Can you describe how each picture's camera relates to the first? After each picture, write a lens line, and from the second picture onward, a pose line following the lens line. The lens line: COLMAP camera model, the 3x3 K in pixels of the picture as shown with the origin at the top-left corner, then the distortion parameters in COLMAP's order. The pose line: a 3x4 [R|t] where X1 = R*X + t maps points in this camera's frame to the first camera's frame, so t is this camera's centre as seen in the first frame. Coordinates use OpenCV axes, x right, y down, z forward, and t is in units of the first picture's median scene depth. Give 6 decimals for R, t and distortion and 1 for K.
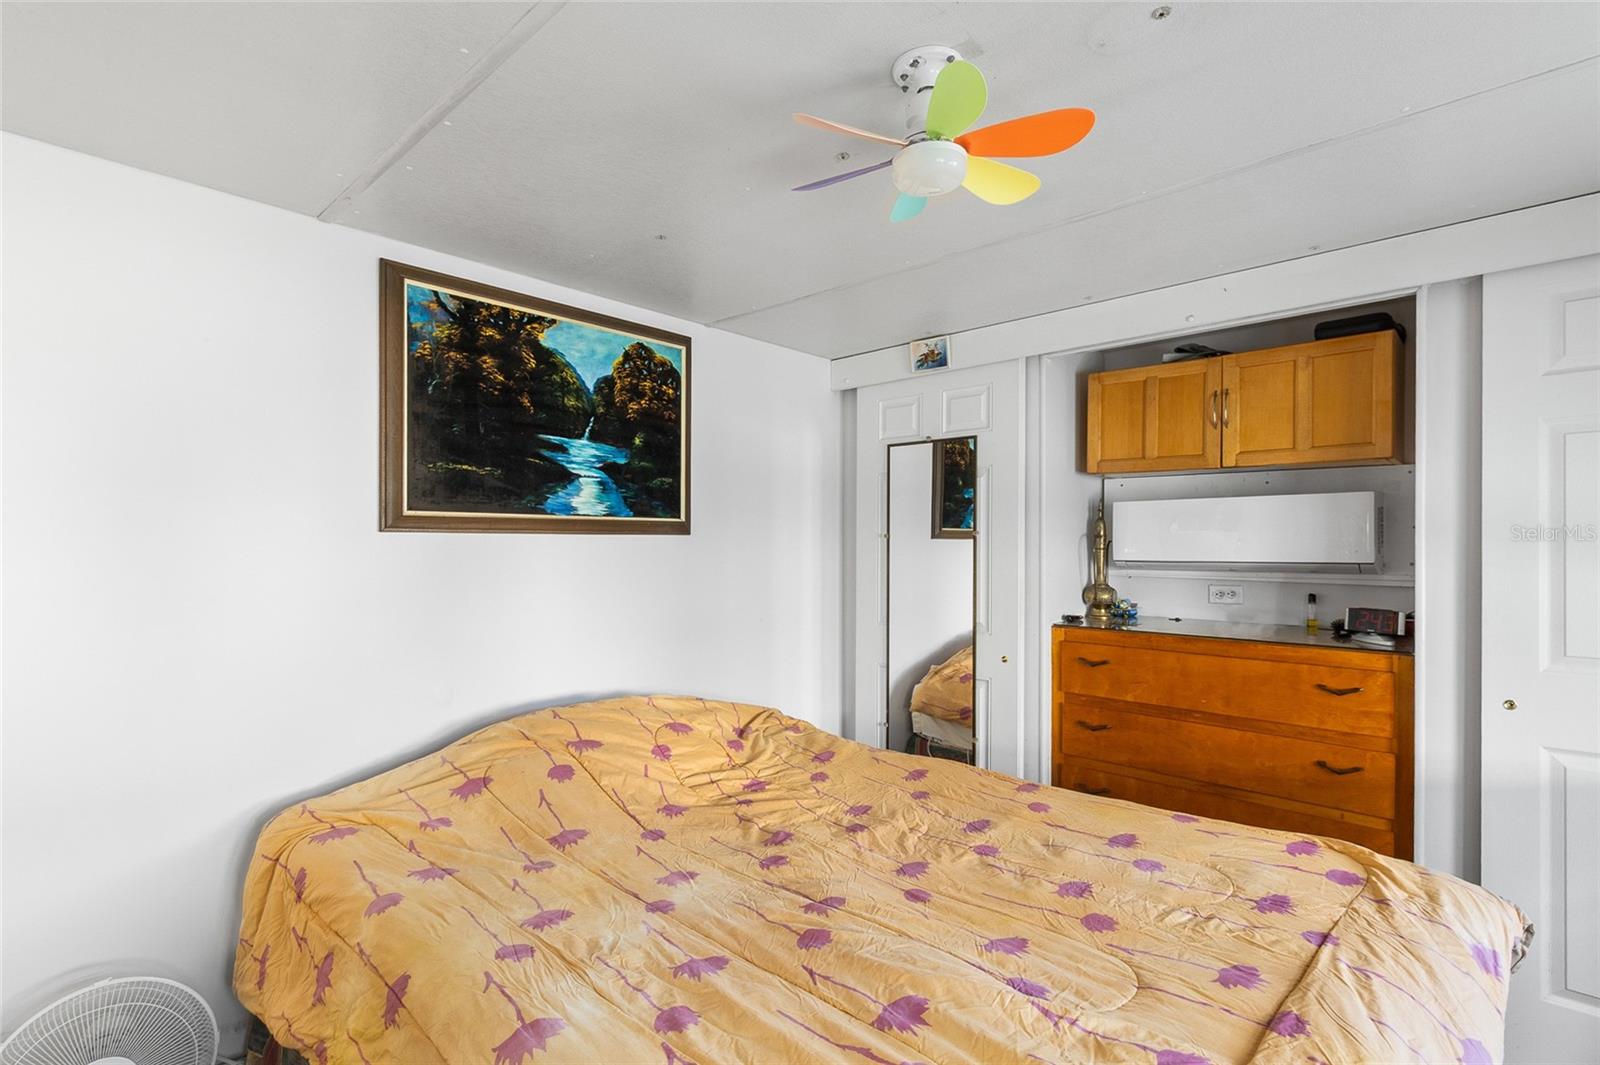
lens RADIAL K [[752.4, 0, 808.2], [0, 752.4, 540.0], [0, 0, 1]] dist [0.000521, 0.000029]
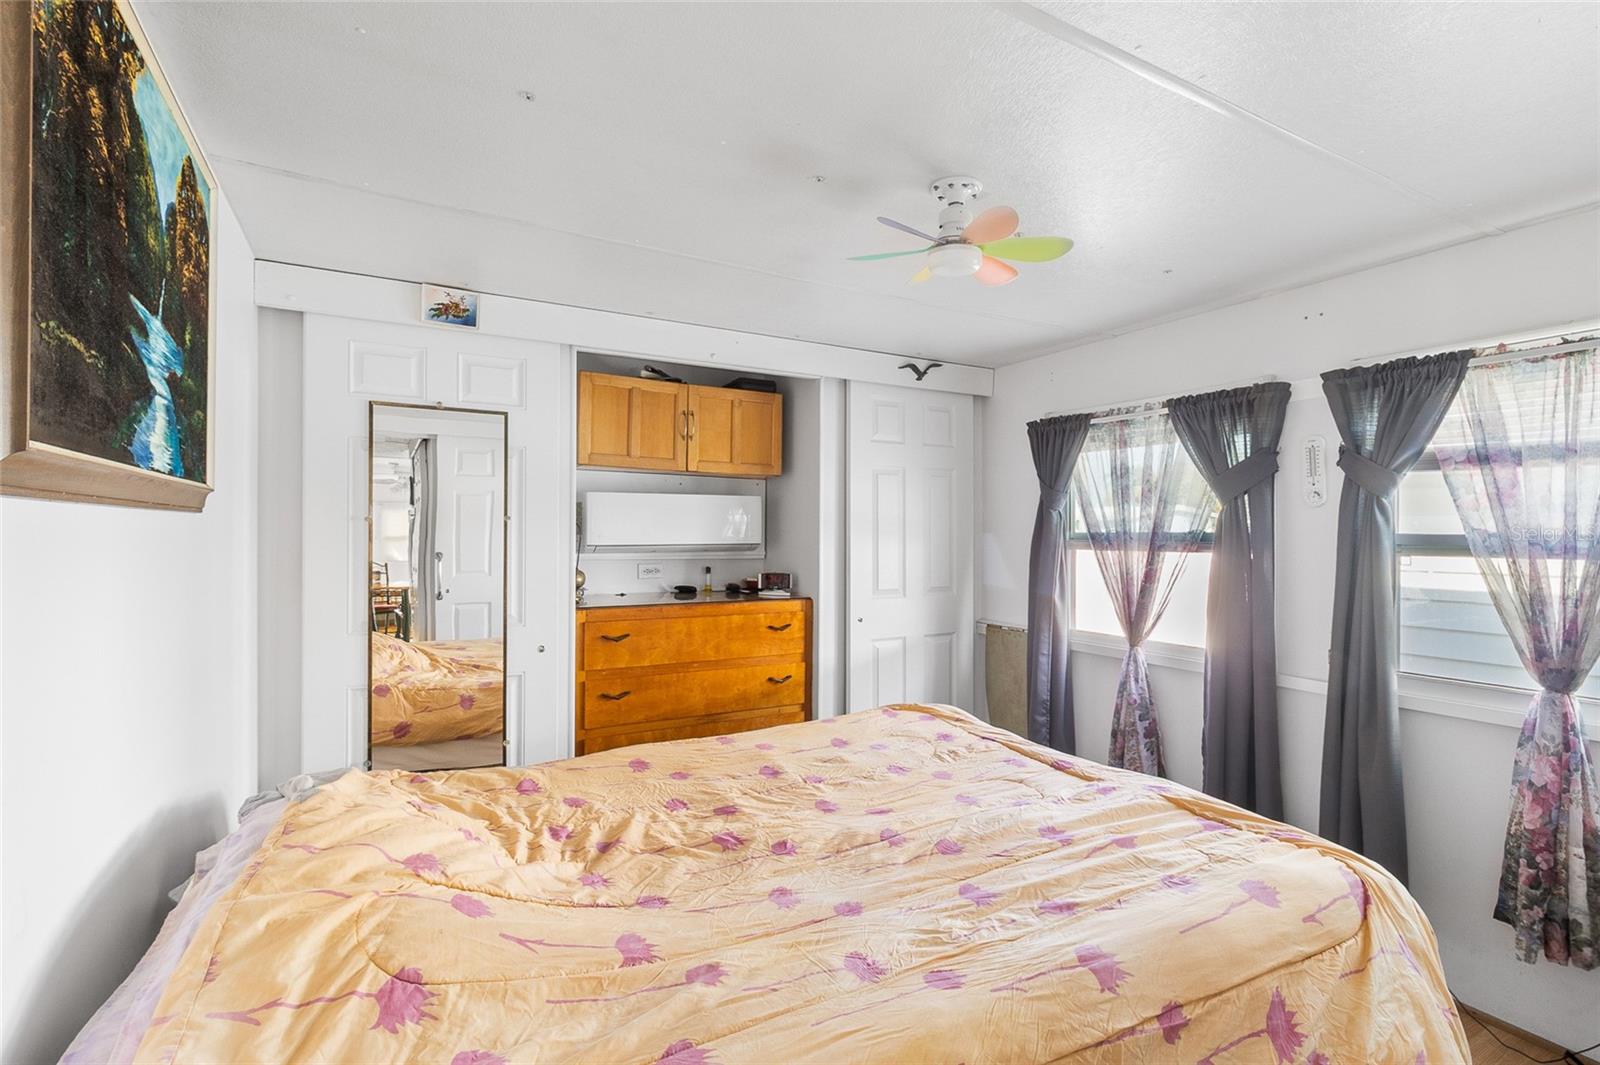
lens RADIAL K [[751.5, 0, 809.4], [0, 751.5, 527.5], [0, 0, 1]] dist [0.004311, 0.000350]
pose [[0.302942, 0.005954, 0.952990, -0.638991], [-0.009815, 0.999947, -0.003128, 0.001916], [-0.952958, -0.008406, 0.302985, 0.431481]]
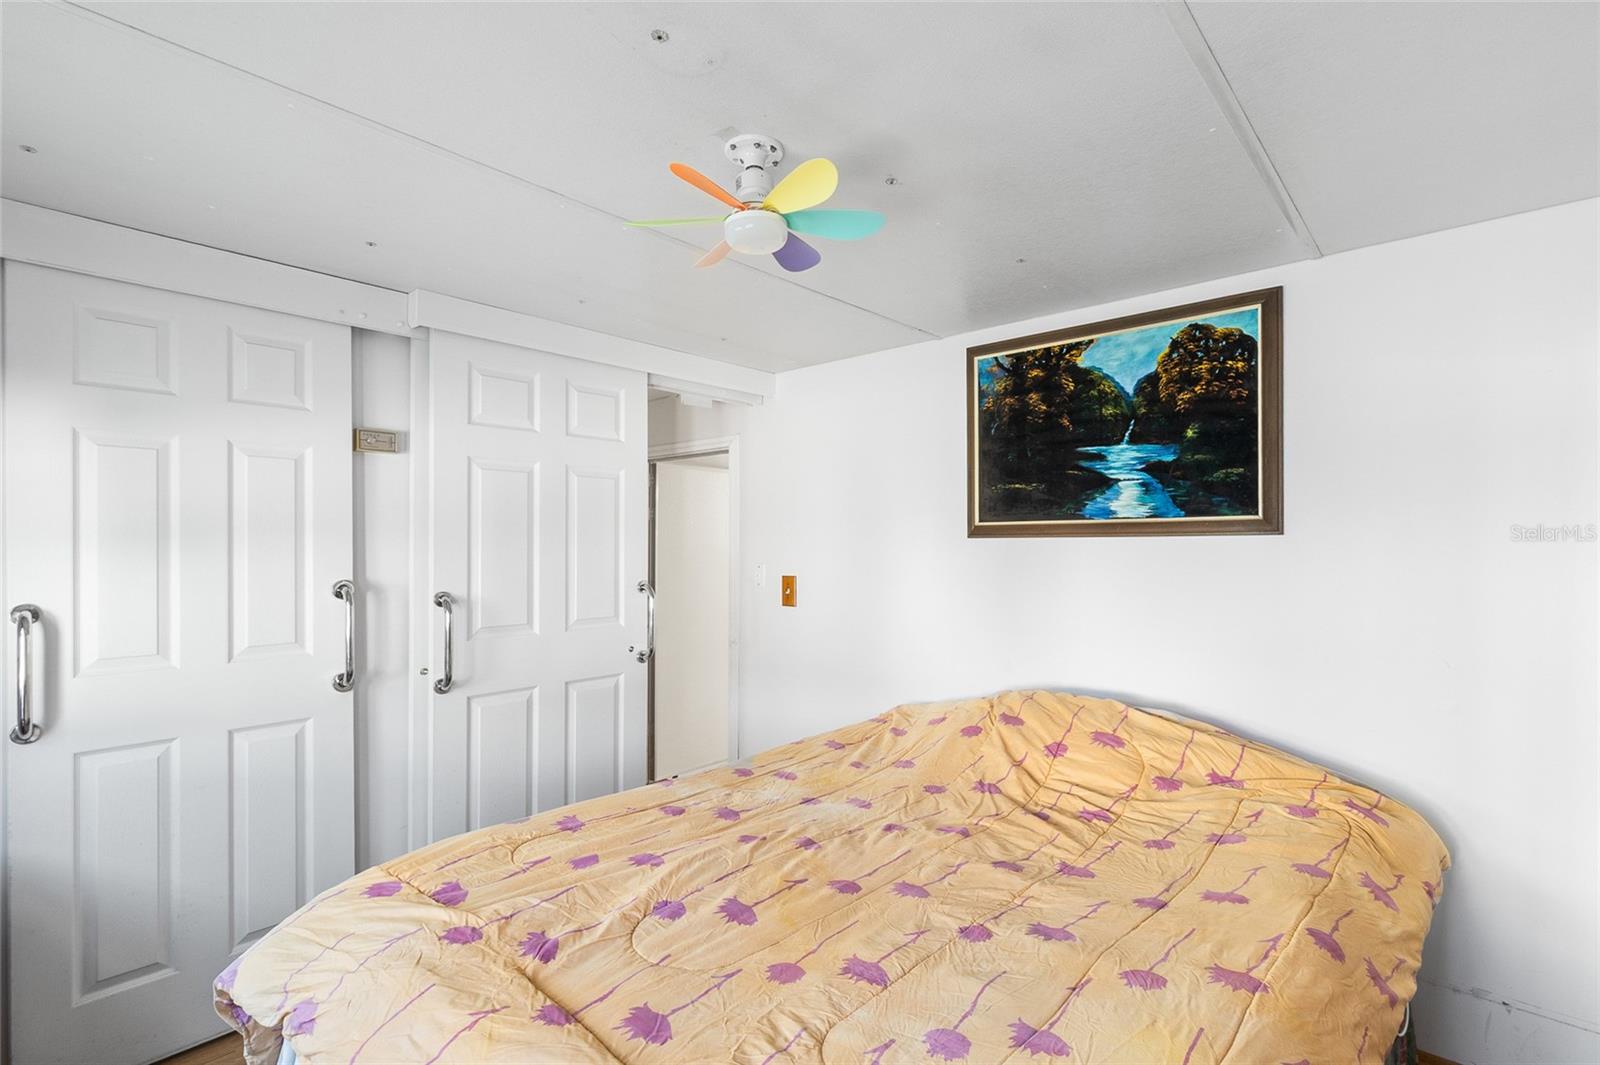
lens RADIAL K [[751.5, 0, 809.4], [0, 751.5, 527.5], [0, 0, 1]] dist [0.004311, 0.000350]
pose [[0.018266, -0.025037, -0.999520, 0.706018], [0.006902, 0.999666, -0.024915, 0.002164], [0.999809, -0.006444, 0.018433, 0.550728]]
